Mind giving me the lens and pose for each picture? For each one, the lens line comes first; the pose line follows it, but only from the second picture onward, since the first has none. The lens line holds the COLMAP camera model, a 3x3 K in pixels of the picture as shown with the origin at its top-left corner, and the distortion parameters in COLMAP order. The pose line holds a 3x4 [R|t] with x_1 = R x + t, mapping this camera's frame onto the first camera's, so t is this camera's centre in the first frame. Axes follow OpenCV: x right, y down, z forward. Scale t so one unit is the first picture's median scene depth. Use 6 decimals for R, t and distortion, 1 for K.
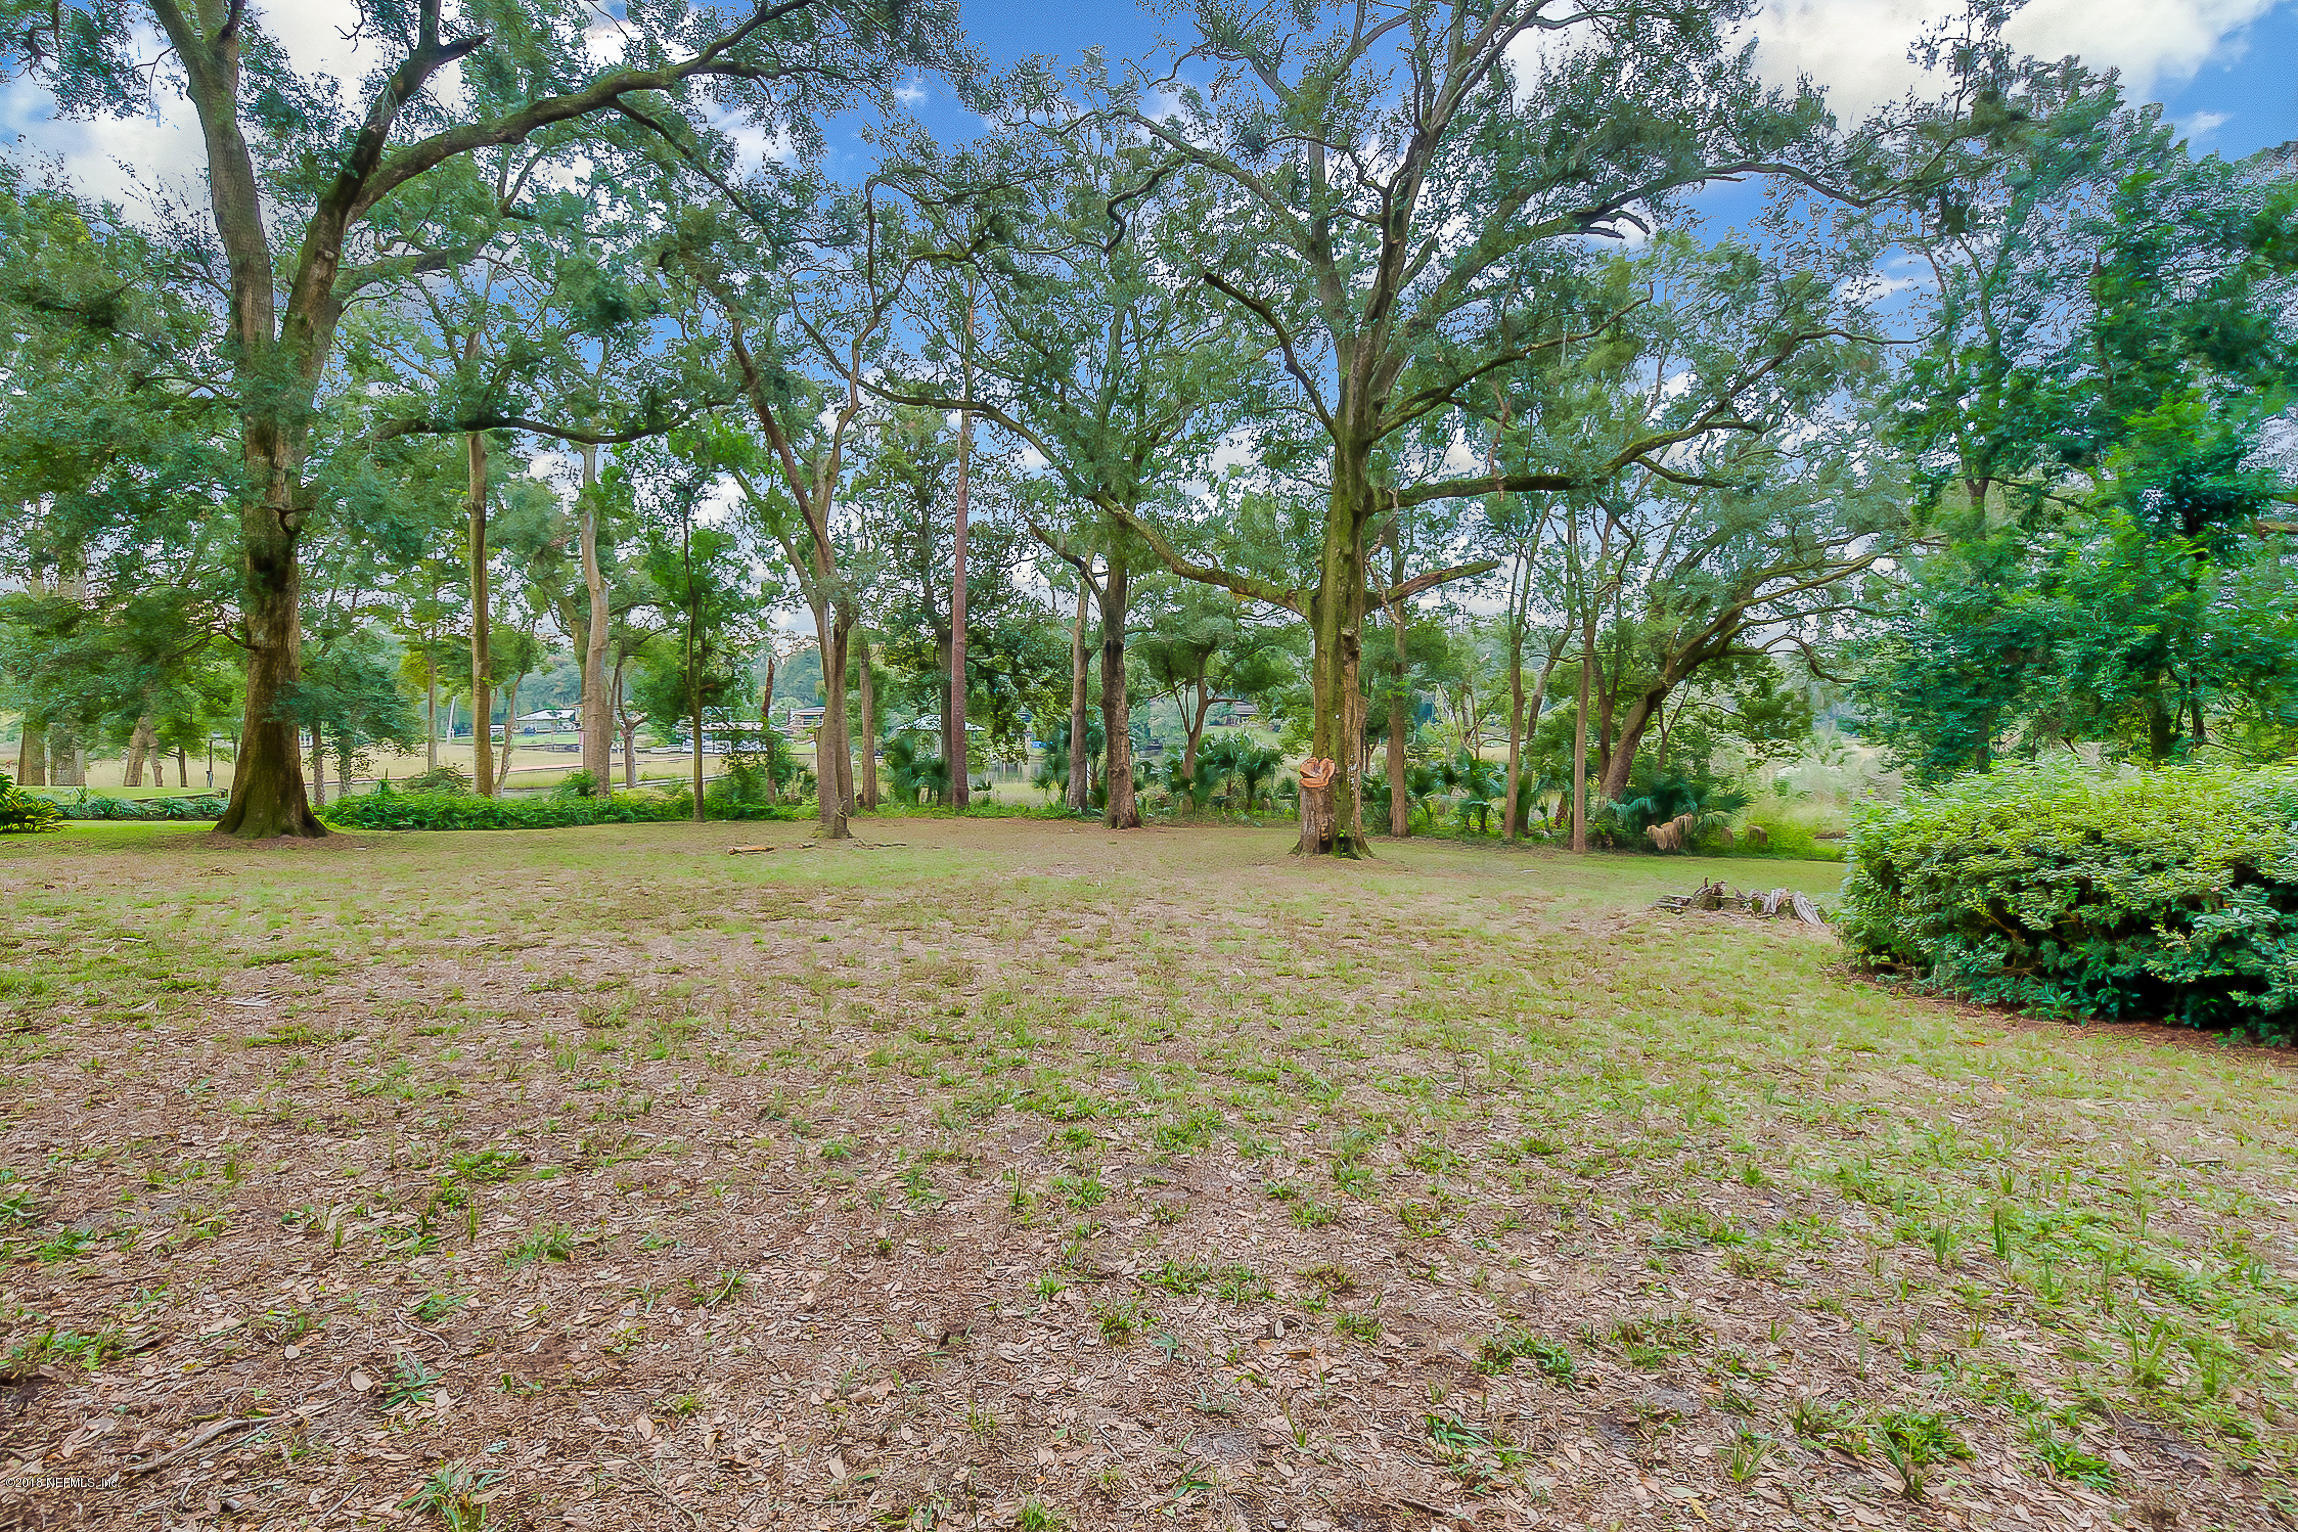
lens RADIAL K [[1062.7, 0, 1159.1], [0, 1062.7, 775.7], [0, 0, 1]] dist [-0.013706, 0.000787]
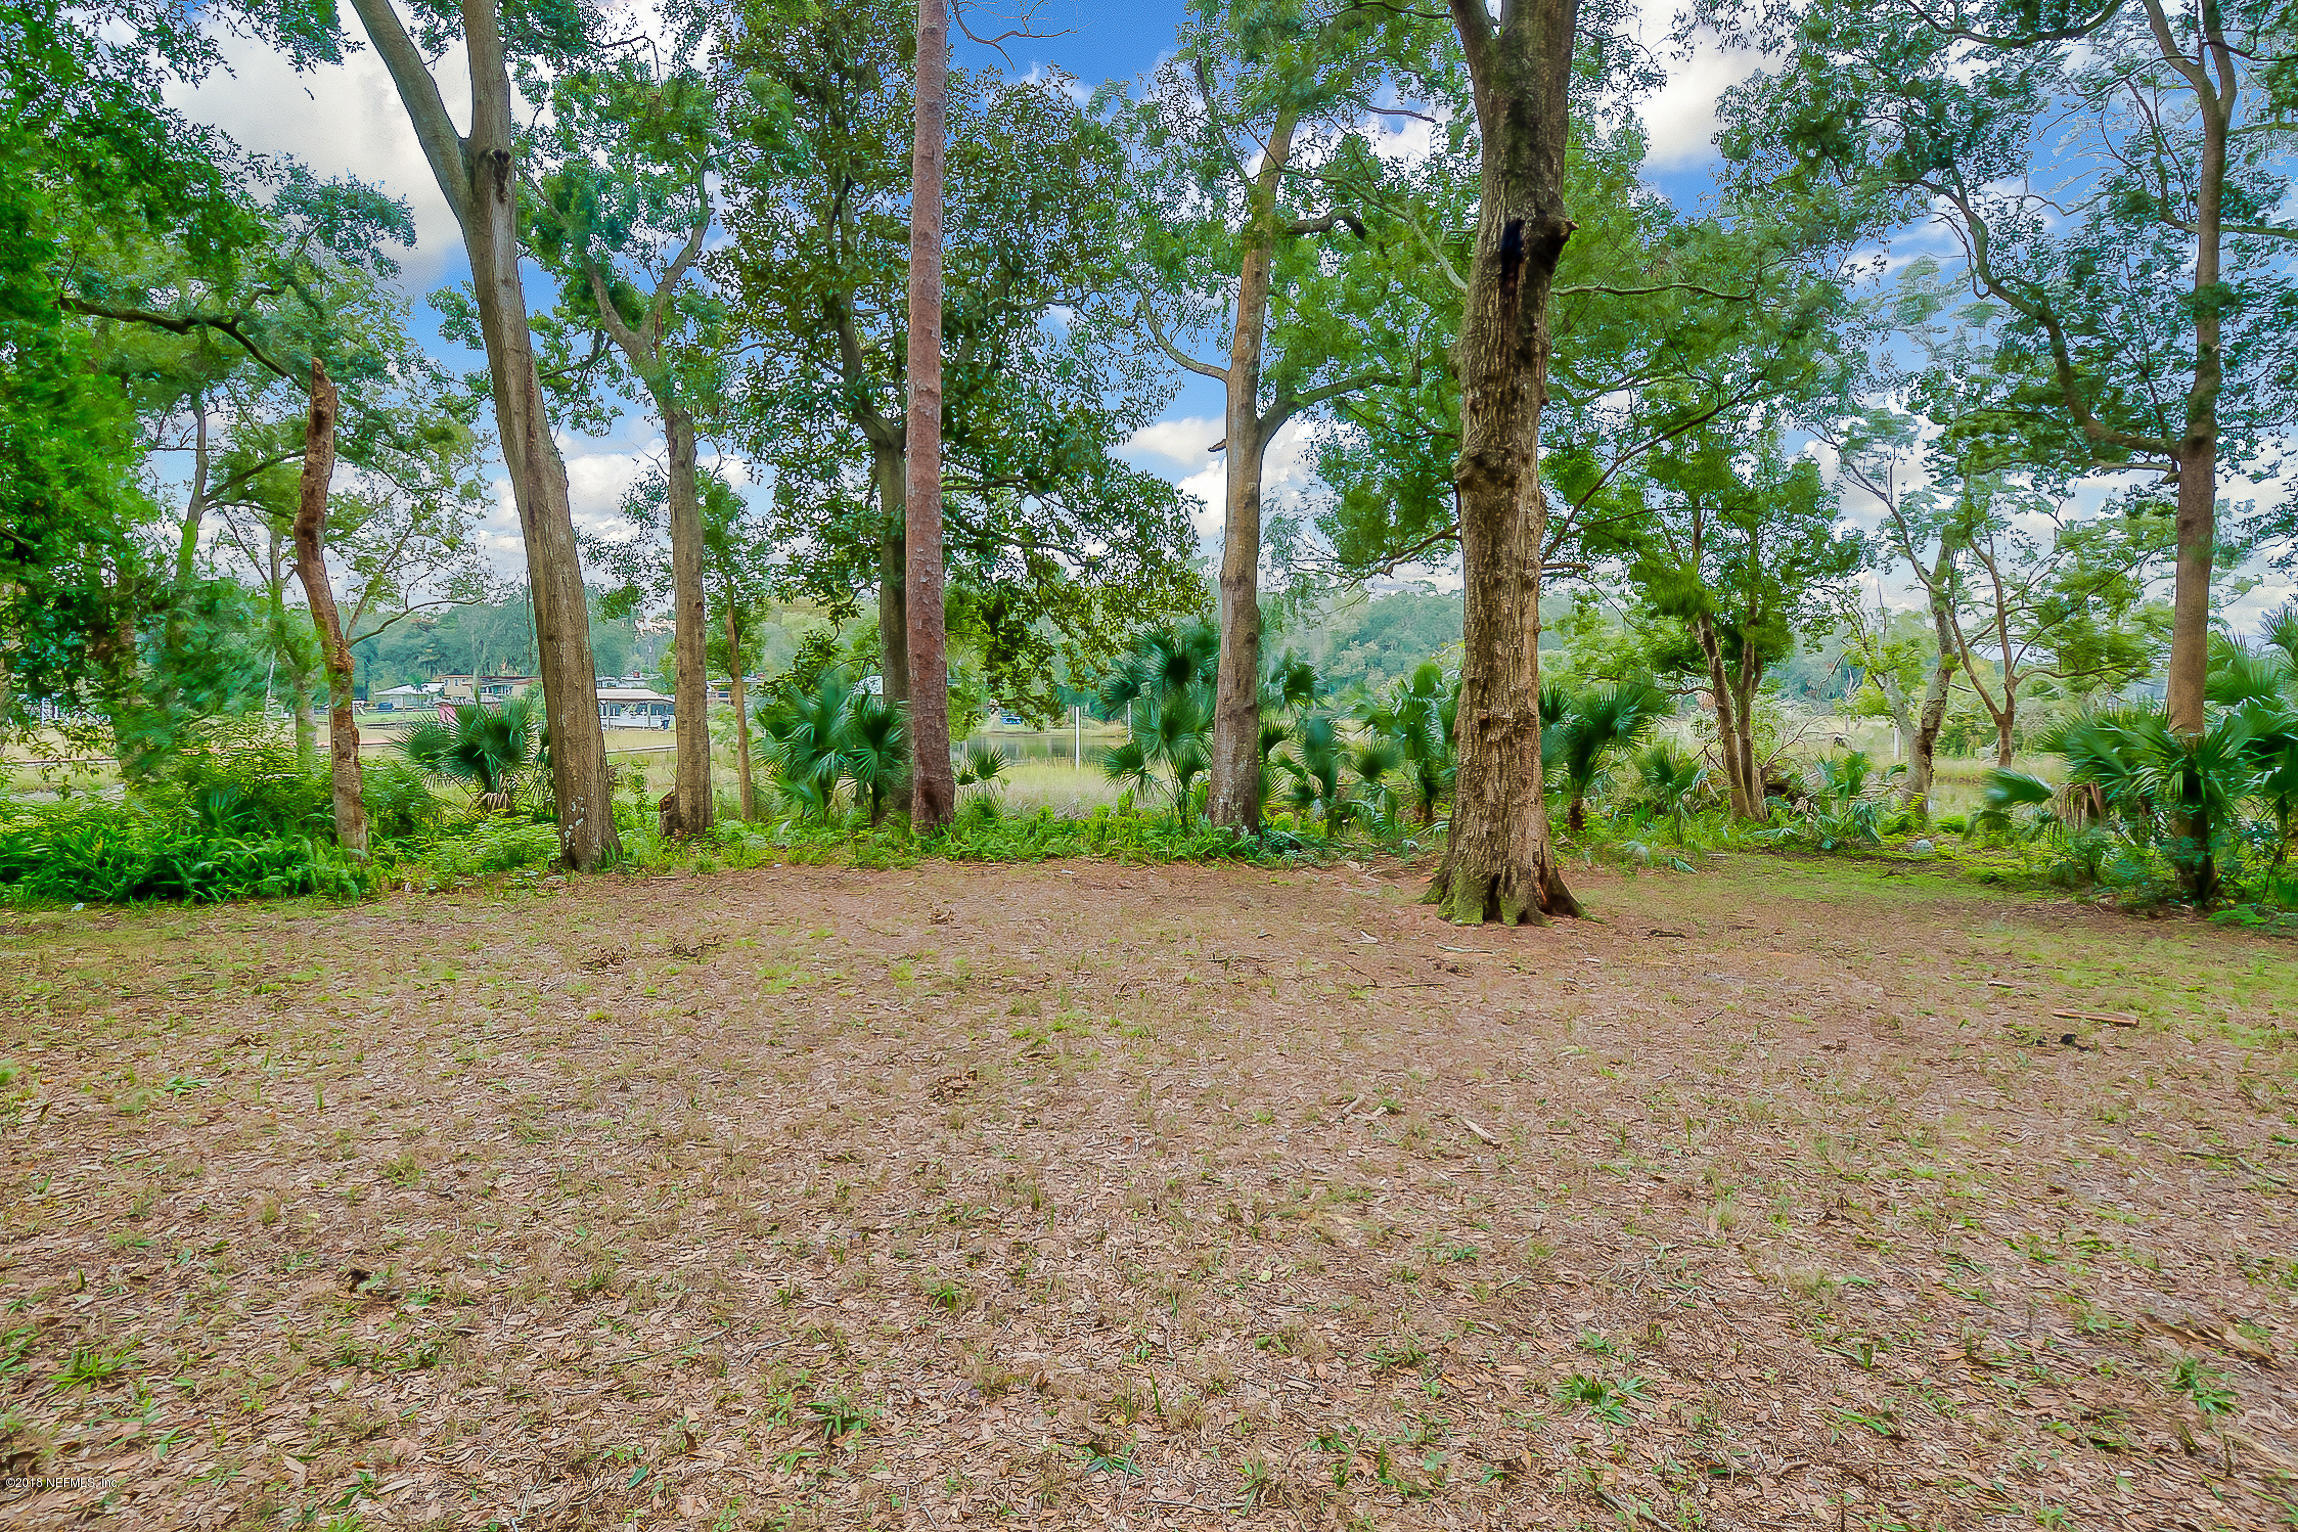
lens RADIAL K [[1092.3, 0, 1149.0], [0, 1092.3, 766.0], [0, 0, 1]] dist [-0.004207, -0.000049]
pose [[0.999349, -0.004473, 0.035793, -0.134072], [0.004236, 0.999969, 0.006694, 0.005227], [-0.035822, -0.006538, 0.999337, 0.657398]]
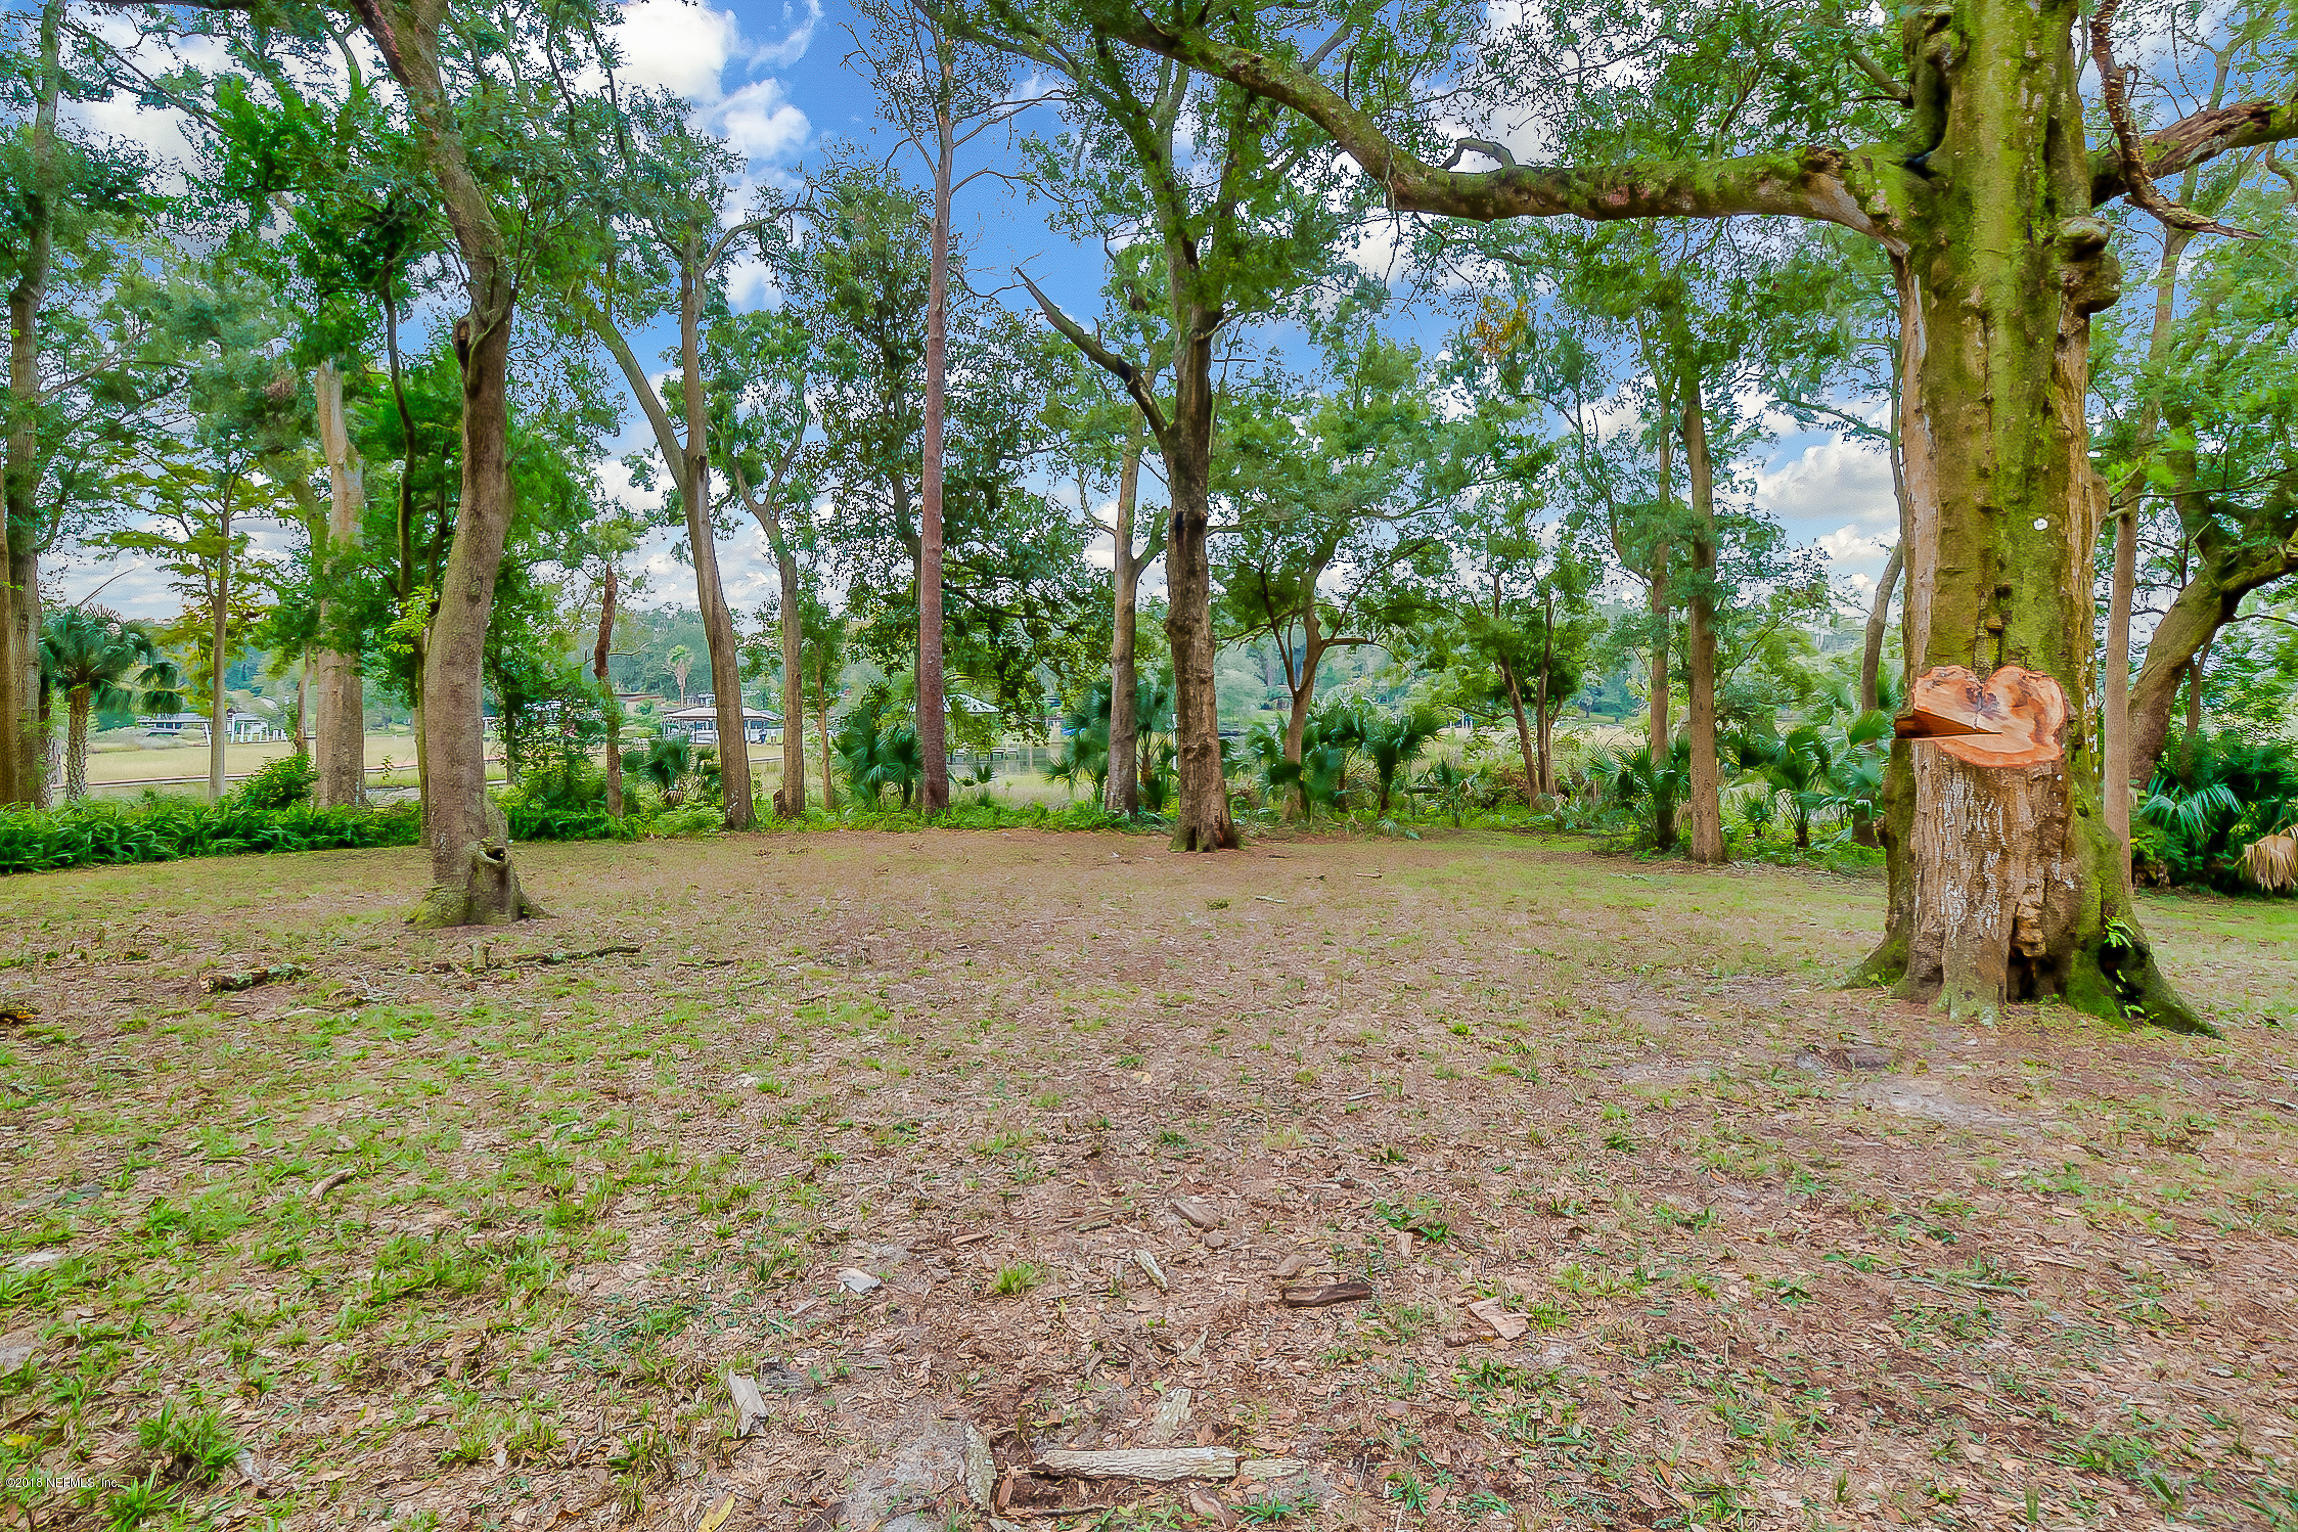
lens RADIAL K [[1103.2, 0, 1159.7], [0, 1103.2, 727.7], [0, 0, 1]] dist [0.001491, -0.000014]
pose [[0.999393, -0.010091, -0.033332, -0.035589], [0.008908, 0.999332, -0.035440, 0.004953], [0.033668, 0.035122, 0.998816, 0.382402]]
